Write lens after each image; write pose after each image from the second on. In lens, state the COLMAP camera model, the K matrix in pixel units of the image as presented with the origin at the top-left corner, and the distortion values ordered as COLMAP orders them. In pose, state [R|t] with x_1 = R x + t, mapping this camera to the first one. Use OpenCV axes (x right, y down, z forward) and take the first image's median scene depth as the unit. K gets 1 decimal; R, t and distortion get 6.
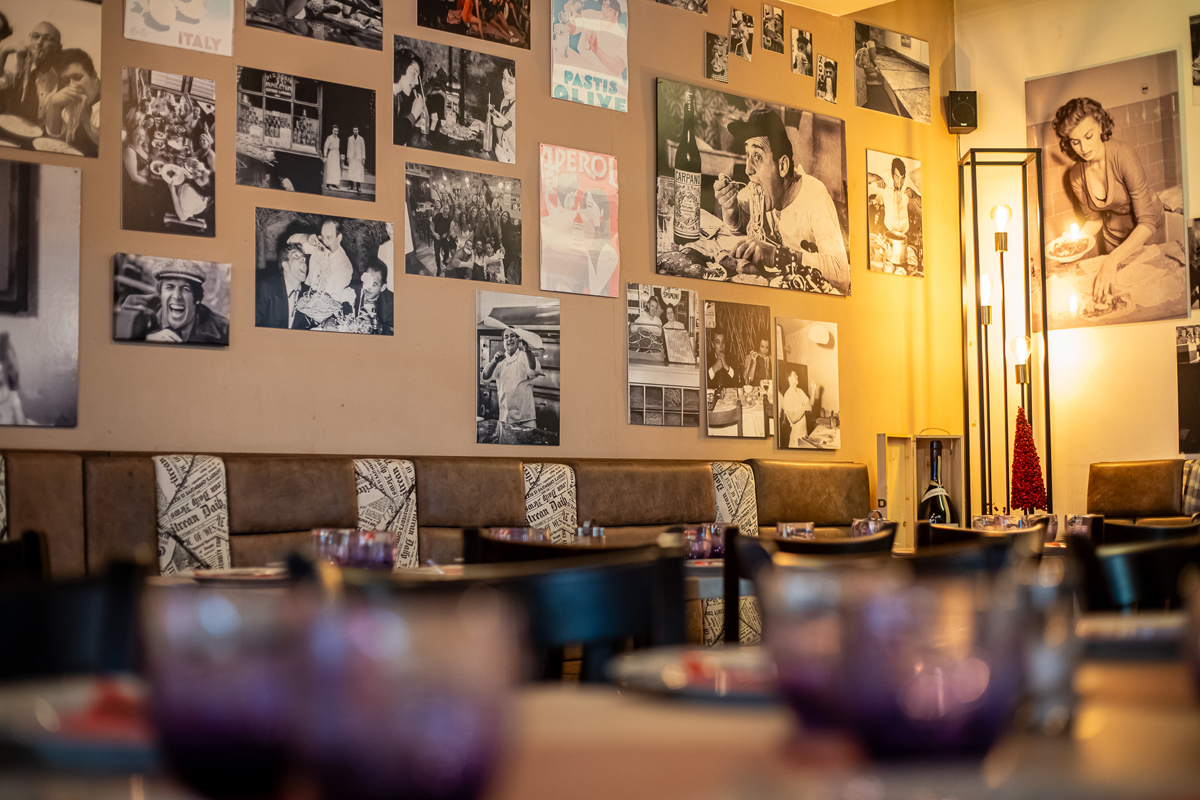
lens RADIAL K [[1731.3, 0, 600.0], [0, 1731.3, 400.0], [0, 0, 1]] dist [-0.100234, -0.088893]
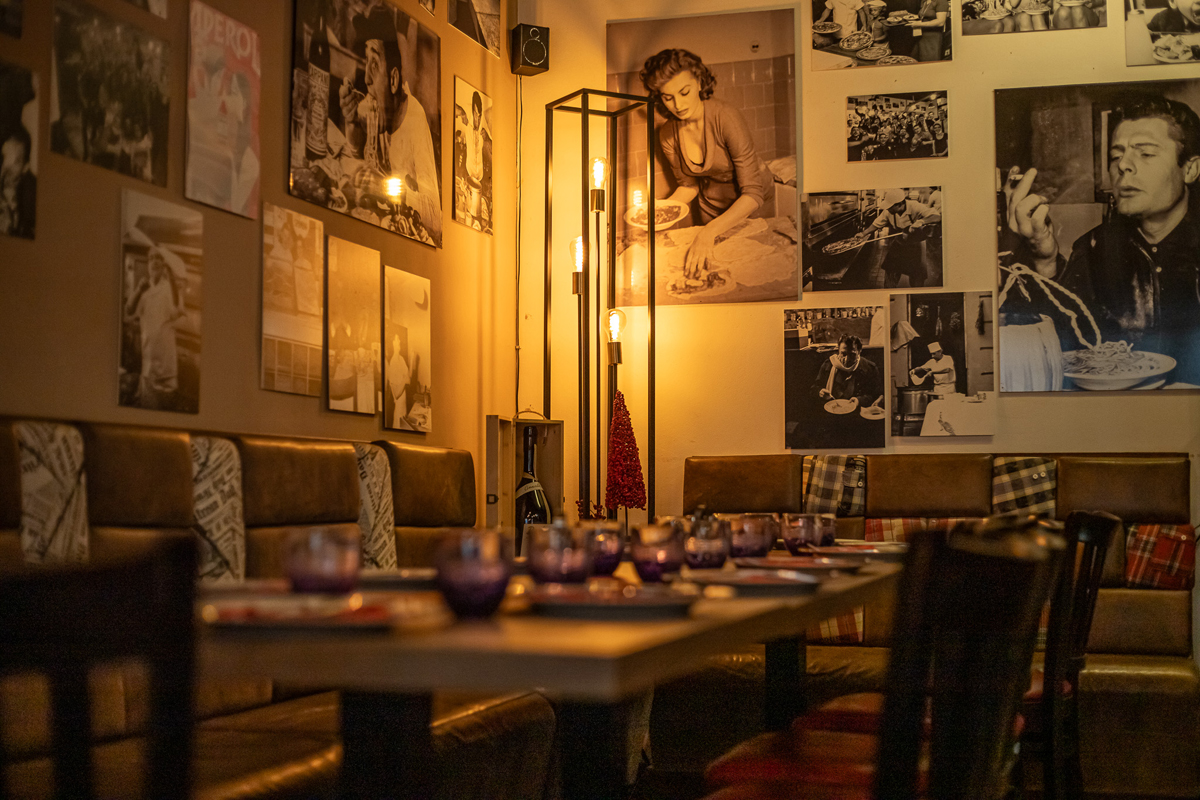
lens RADIAL K [[1731.3, 0, 600.0], [0, 1731.3, 400.0], [0, 0, 1]] dist [-0.100234, -0.088893]
pose [[0.860147, 0.038600, 0.508583, -0.222920], [-0.038396, 0.999203, -0.010899, 0.019836], [-0.508599, -0.010153, 0.860944, 0.263792]]
